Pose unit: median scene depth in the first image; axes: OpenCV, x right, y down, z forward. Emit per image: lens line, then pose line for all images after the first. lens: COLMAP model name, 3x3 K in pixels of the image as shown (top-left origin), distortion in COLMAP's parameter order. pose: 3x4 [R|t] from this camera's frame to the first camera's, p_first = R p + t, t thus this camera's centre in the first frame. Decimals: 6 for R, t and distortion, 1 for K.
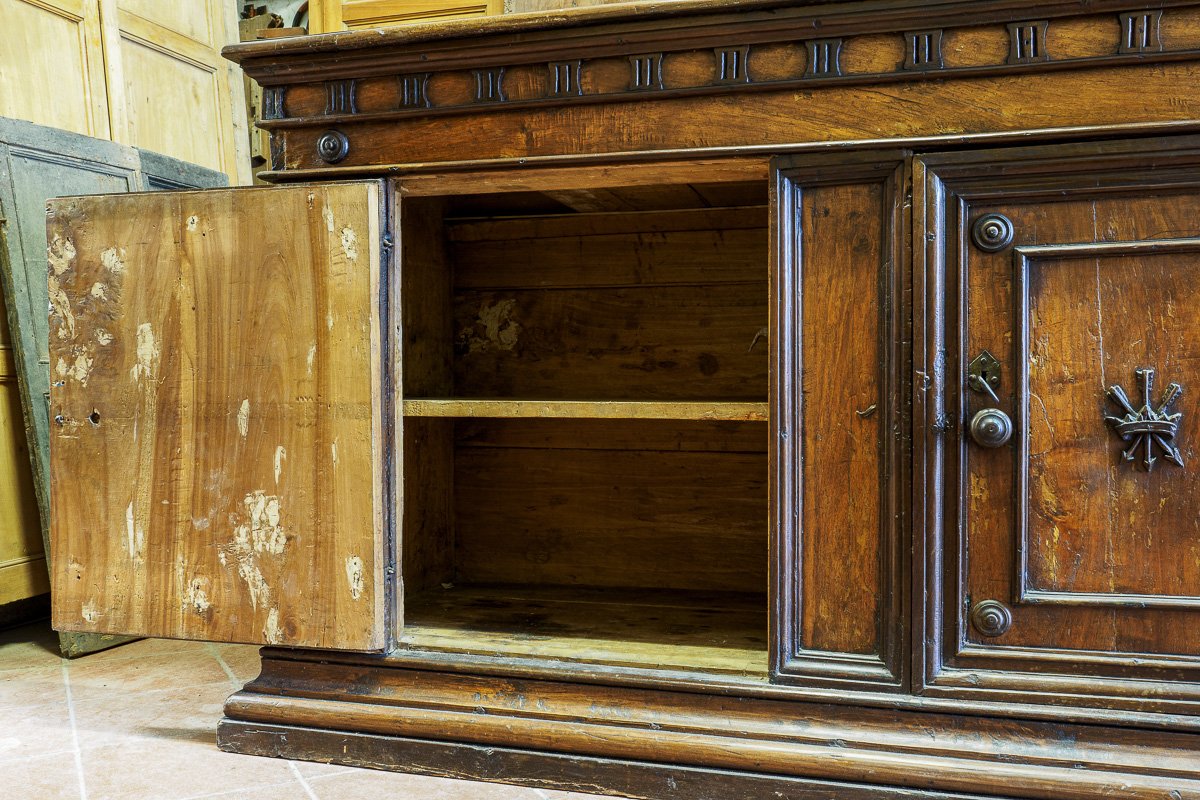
lens RADIAL K [[1133.1, 0, 600.0], [0, 1133.1, 400.0], [0, 0, 1]] dist [0.005366, -0.017478]
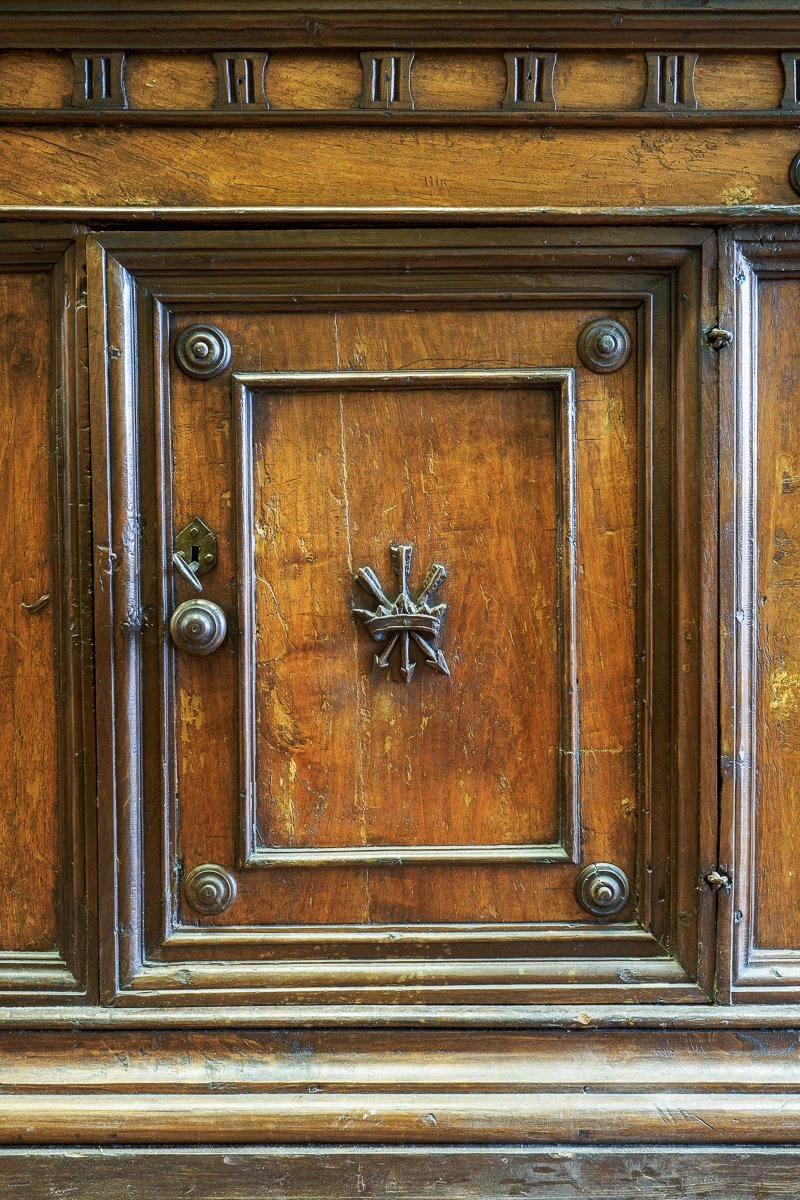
lens RADIAL K [[1186.0, 0, 429.4], [0, 1186.0, 587.6], [0, 0, 1]] dist [0.011221, -0.015905]
pose [[0.954089, -0.009898, 0.299360, 0.256190], [0.003129, 0.999729, 0.023083, -0.016541], [-0.299507, -0.021087, 0.953861, 0.244054]]
